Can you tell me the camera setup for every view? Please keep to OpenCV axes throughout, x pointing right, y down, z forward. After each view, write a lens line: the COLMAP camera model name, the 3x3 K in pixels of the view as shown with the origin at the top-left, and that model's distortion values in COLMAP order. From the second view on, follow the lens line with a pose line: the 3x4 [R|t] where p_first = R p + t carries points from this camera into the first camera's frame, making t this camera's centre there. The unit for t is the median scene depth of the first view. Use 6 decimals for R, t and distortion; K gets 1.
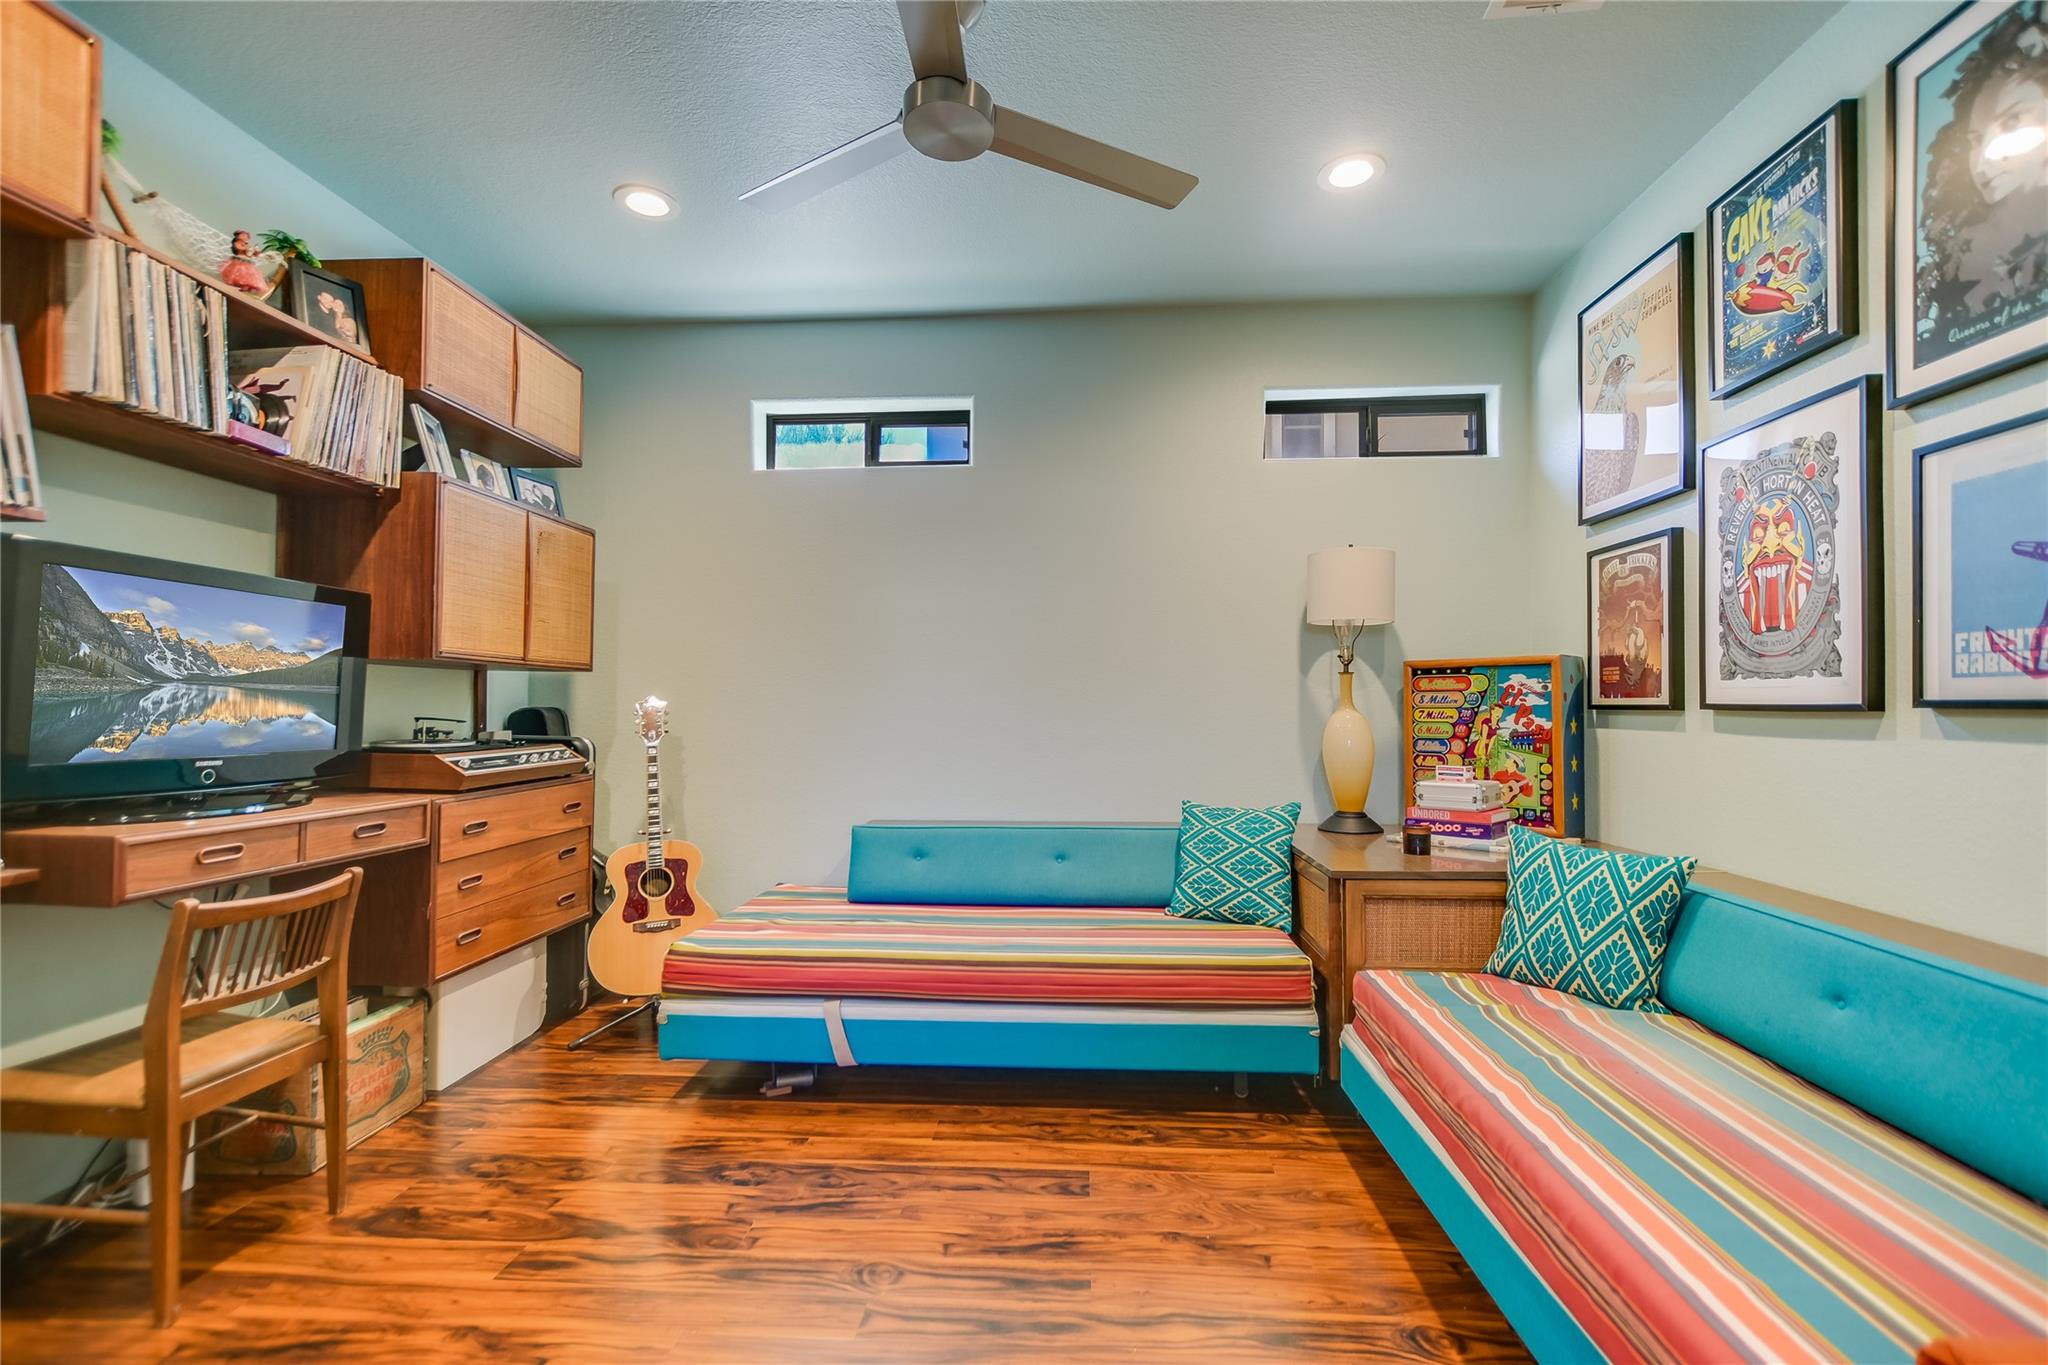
lens RADIAL K [[849.6, 0, 1031.1], [0, 849.6, 701.0], [0, 0, 1]] dist [0.011104, 0.001114]
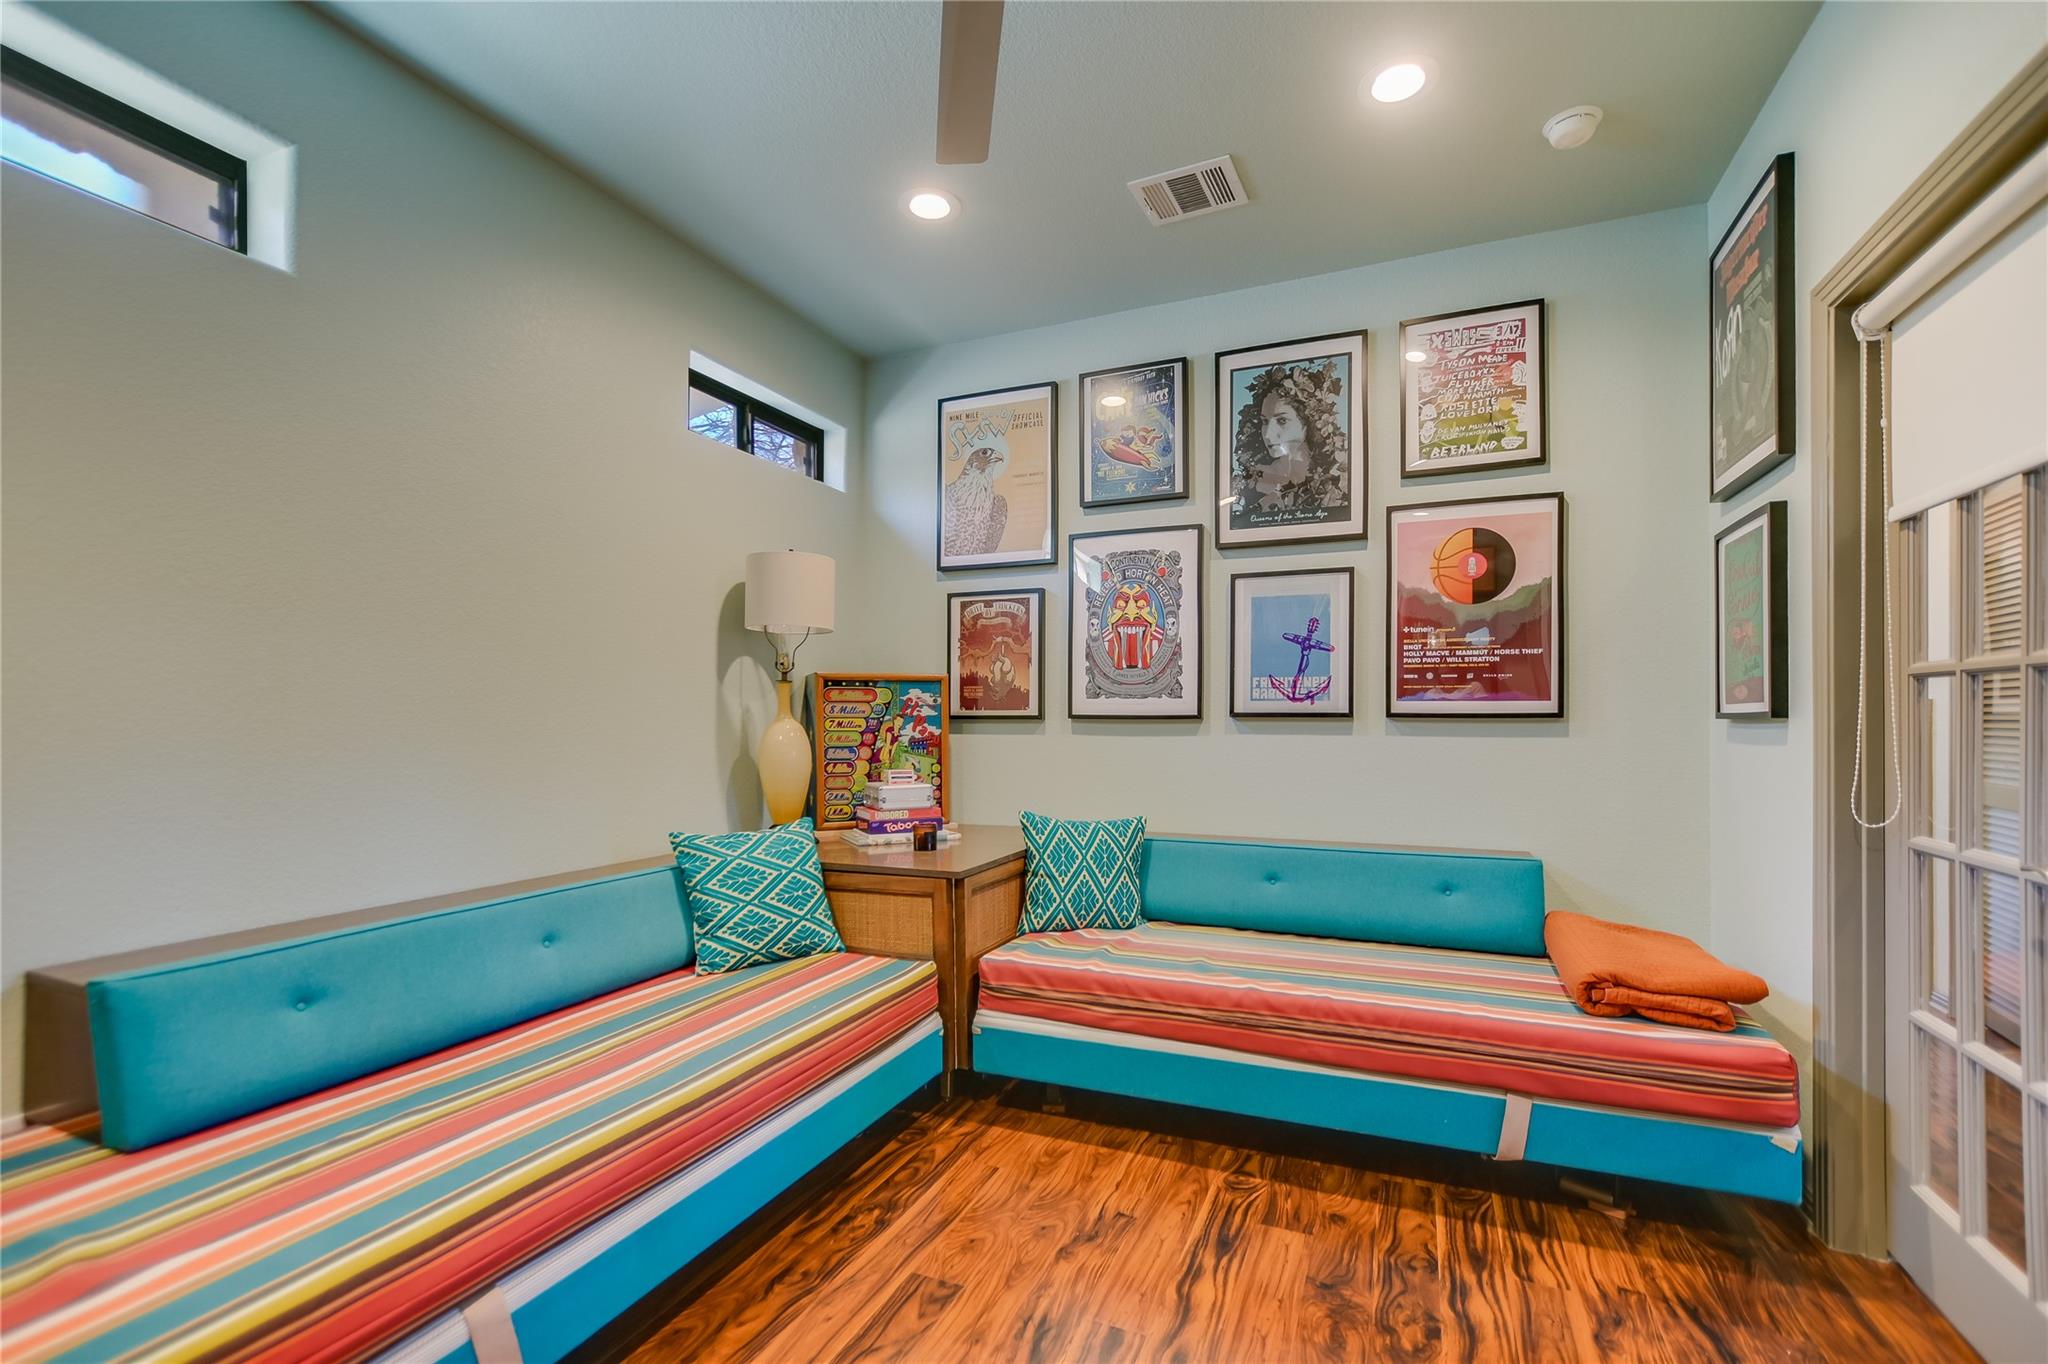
lens RADIAL K [[908.4, 0, 912.8], [0, 908.4, 729.7], [0, 0, 1]] dist [-0.016698, 0.003173]
pose [[0.373405, -0.006608, 0.927645, -0.701749], [-0.007057, 0.999925, 0.009964, 0.014502], [-0.927642, -0.010267, 0.373331, 0.641325]]
